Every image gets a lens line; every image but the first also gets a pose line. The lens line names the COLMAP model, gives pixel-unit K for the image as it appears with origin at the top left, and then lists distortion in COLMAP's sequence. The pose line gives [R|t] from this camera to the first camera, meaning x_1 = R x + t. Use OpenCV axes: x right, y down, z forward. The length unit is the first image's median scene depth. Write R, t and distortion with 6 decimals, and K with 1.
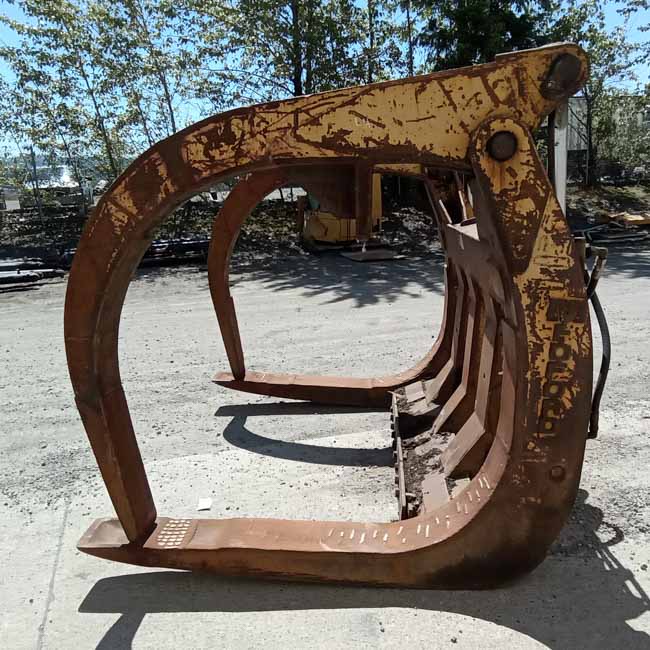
lens RADIAL K [[654.0, 0, 360.8], [0, 654.0, 357.4], [0, 0, 1]] dist [0.047348, 0.000000]
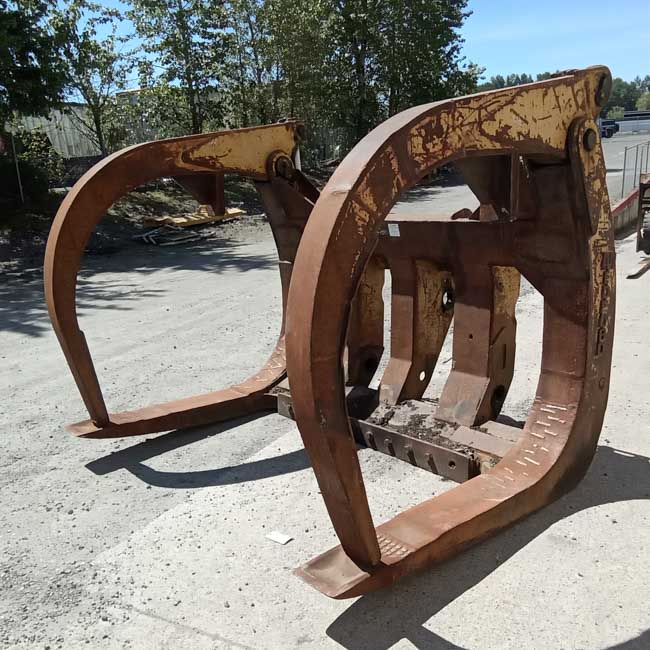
lens RADIAL K [[654.0, 0, 356.3], [0, 654.0, 355.7], [0, 0, 1]] dist [0.047348, 0.000000]
pose [[0.727104, -0.205911, 0.654920, -1.037373], [0.215366, 0.974219, 0.067198, -0.086592], [-0.651872, 0.092188, 0.752704, 0.336448]]
